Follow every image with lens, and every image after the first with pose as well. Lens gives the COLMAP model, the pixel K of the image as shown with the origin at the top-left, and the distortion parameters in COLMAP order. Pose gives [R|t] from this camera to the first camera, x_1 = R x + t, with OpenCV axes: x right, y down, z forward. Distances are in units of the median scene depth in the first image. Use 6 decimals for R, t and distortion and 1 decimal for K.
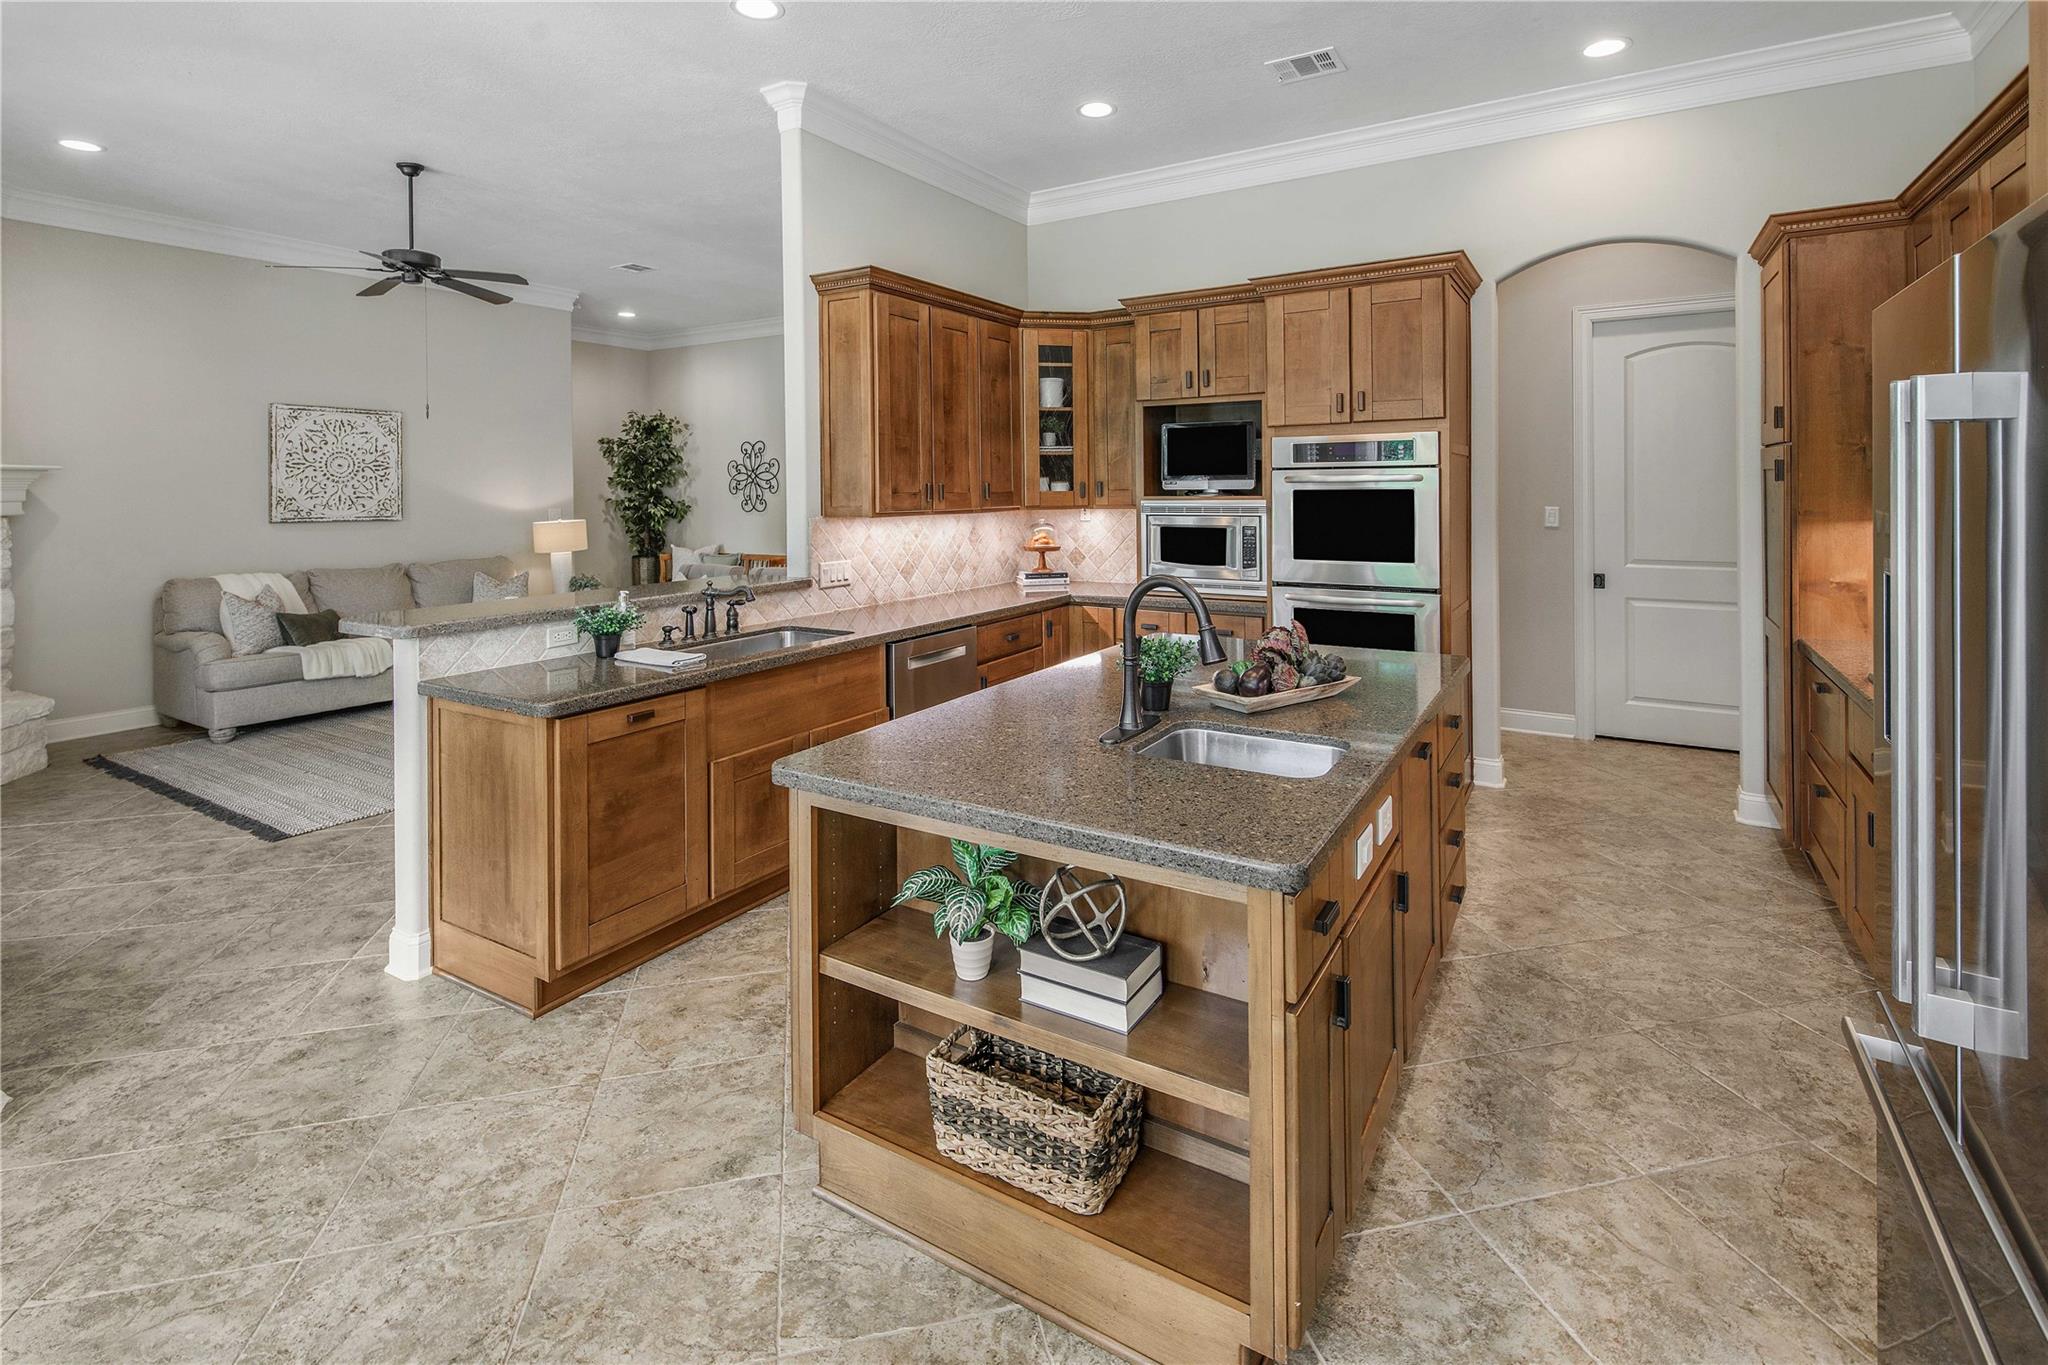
lens RADIAL K [[906.8, 0, 1087.6], [0, 906.8, 491.0], [0, 0, 1]] dist [-0.000681, -0.000513]
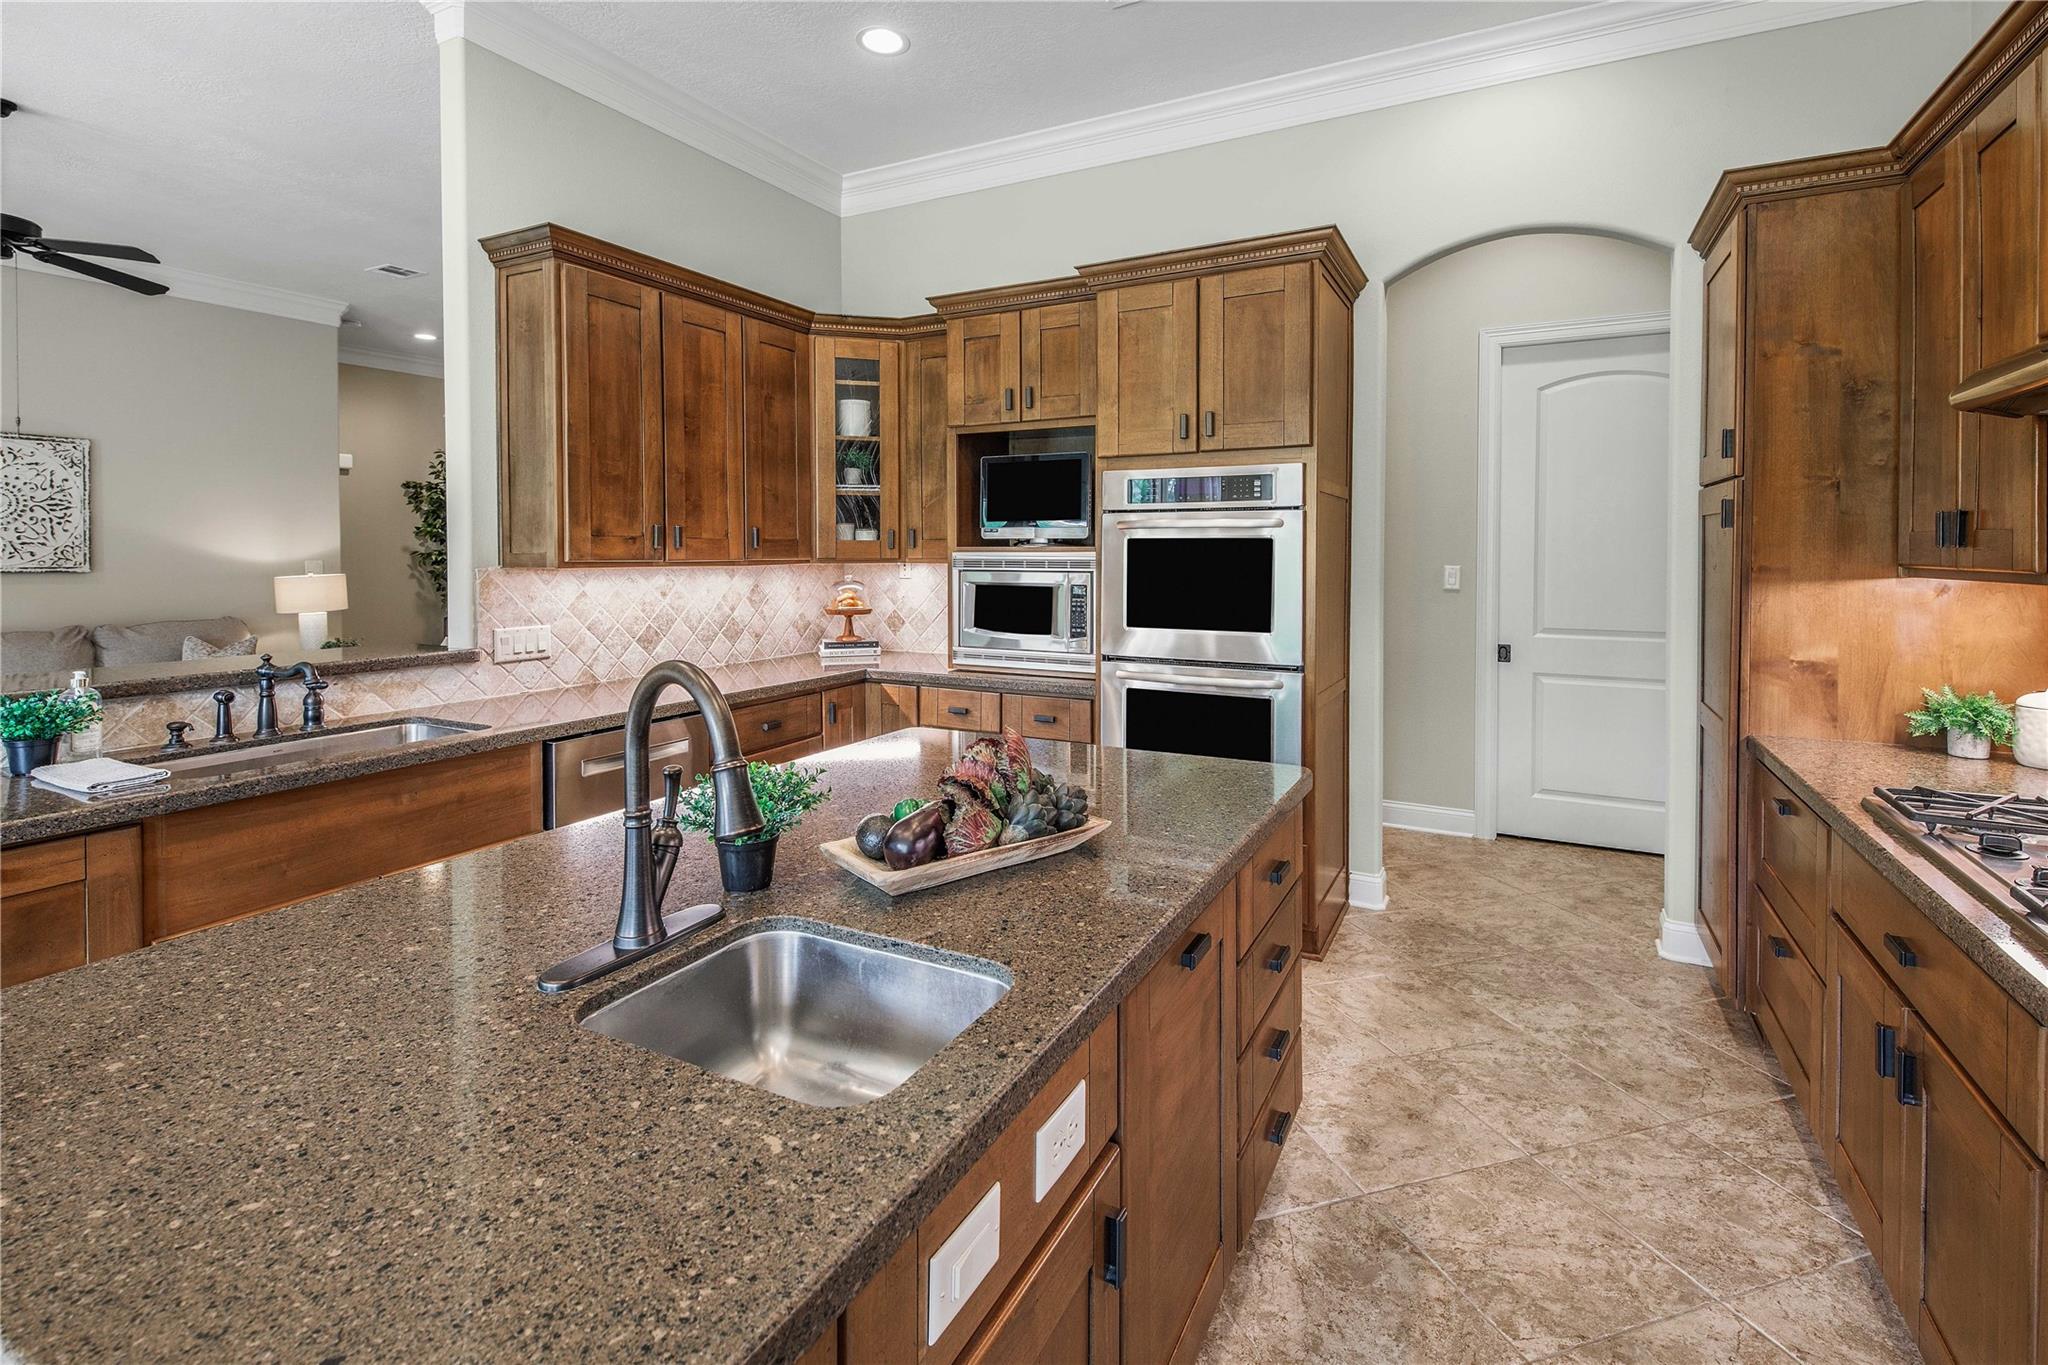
lens RADIAL K [[920.7, 0, 1084.0], [0, 920.7, 568.0], [0, 0, 1]] dist [-0.000681, -0.000585]
pose [[0.997088, 0.008927, 0.075732, 0.132973], [-0.010070, 0.999841, 0.014717, 0.013537], [-0.075589, -0.015436, 0.997020, 0.214935]]
